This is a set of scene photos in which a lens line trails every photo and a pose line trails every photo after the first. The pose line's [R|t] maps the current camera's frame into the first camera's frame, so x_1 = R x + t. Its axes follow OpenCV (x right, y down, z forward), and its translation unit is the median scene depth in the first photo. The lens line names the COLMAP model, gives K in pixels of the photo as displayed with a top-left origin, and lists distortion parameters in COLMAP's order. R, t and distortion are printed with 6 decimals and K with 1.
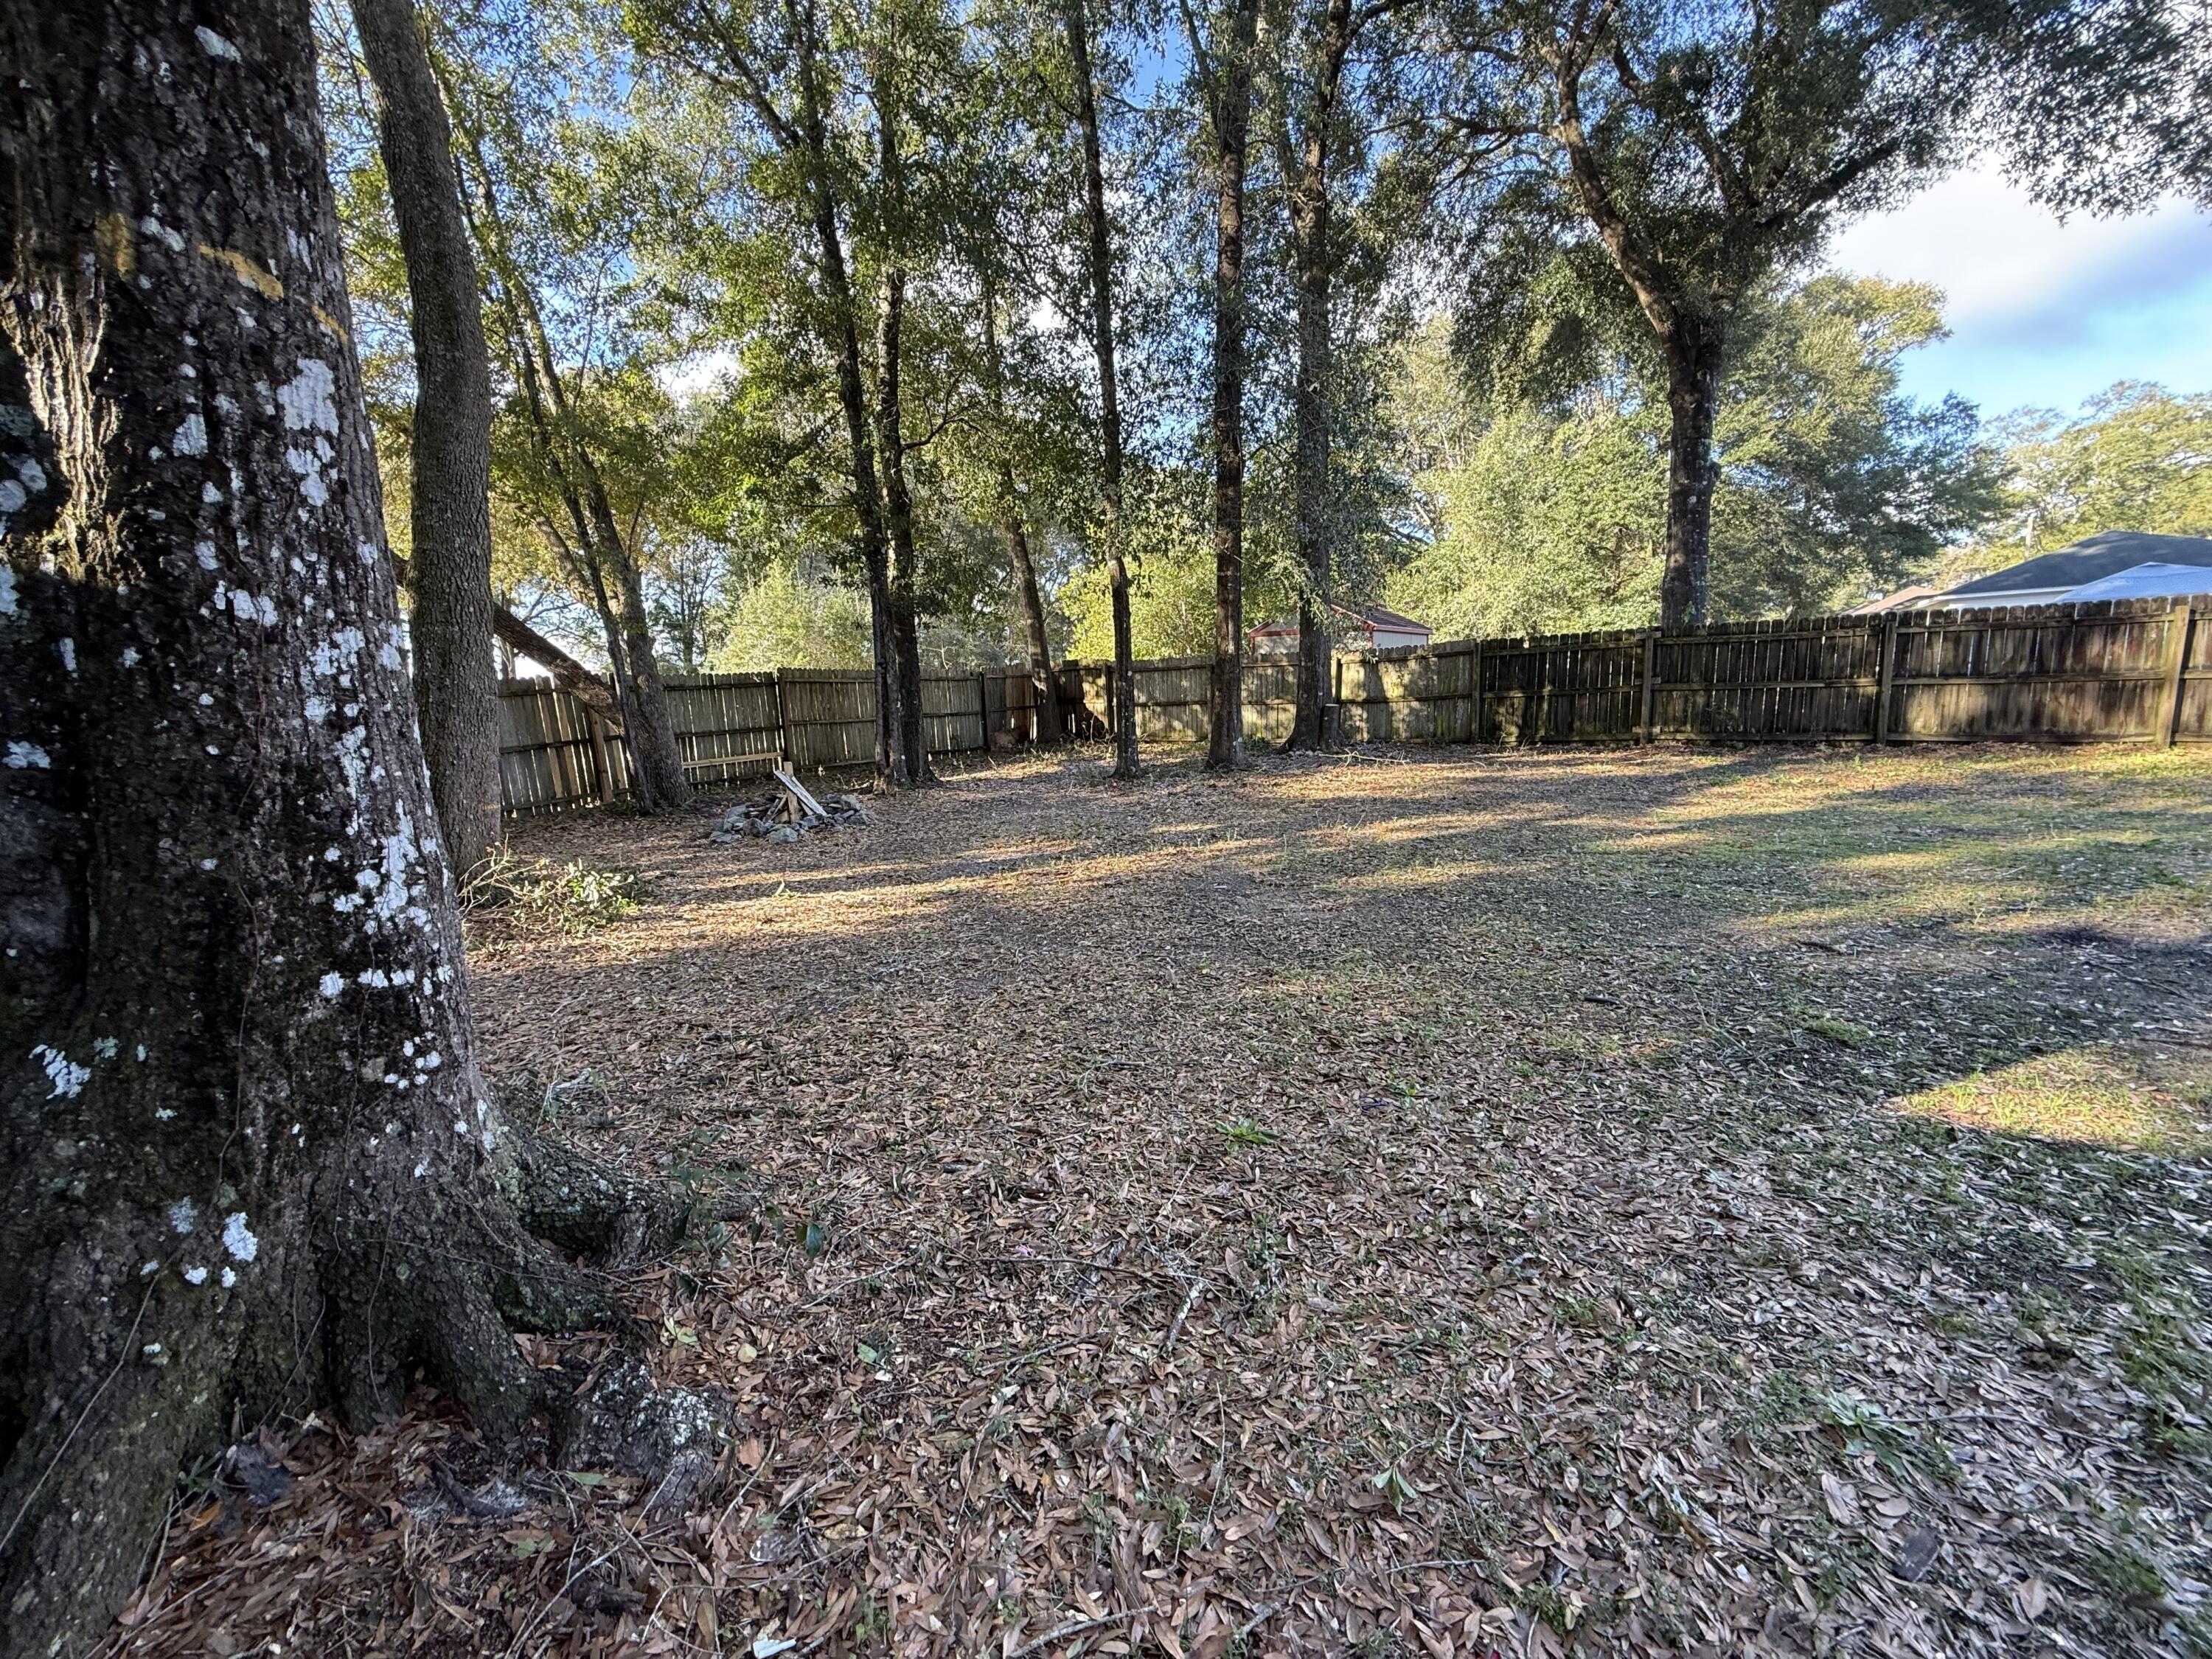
lens RADIAL K [[876.9, 0, 1098.5], [0, 876.9, 826.8], [0, 0, 1]] dist [-0.001540, 0.000430]
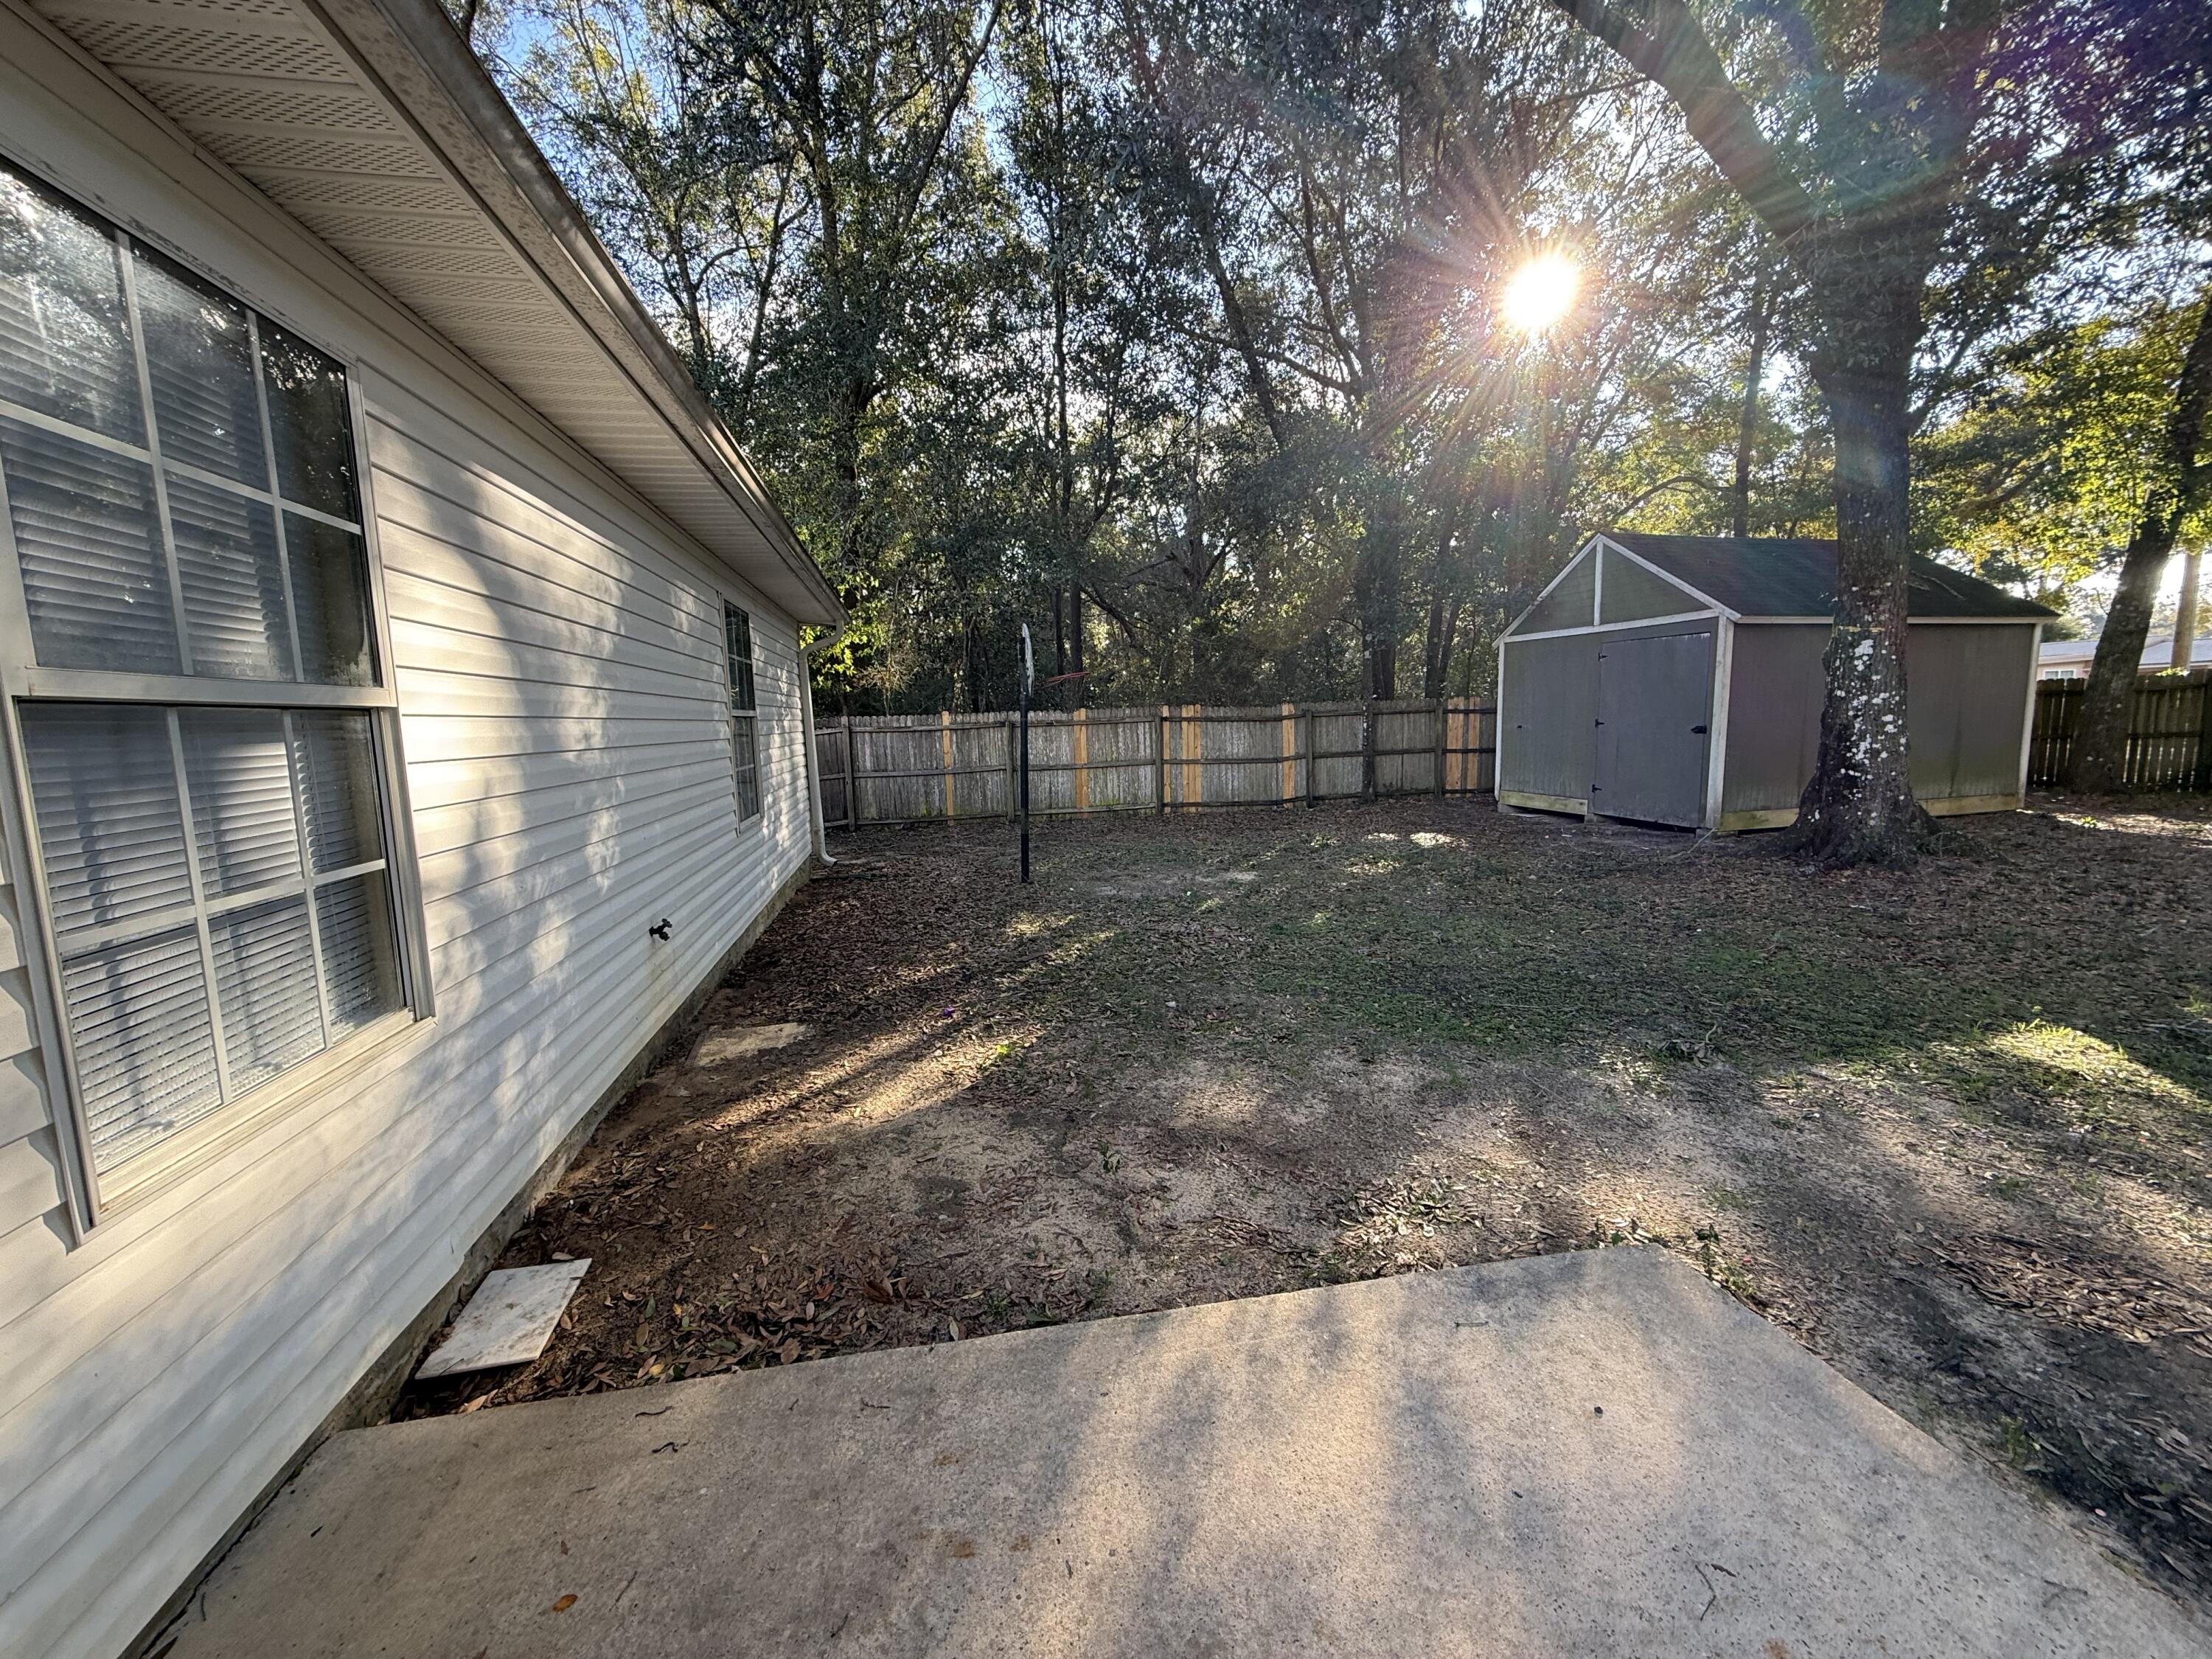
lens RADIAL K [[876.9, 0, 1098.5], [0, 876.9, 826.8], [0, 0, 1]] dist [-0.001540, 0.000430]
pose [[-0.705741, 0.146050, -0.693253, 5.005984], [-0.046242, 0.966938, 0.250783, -0.502557], [0.706960, 0.209045, -0.675654, 1.346441]]
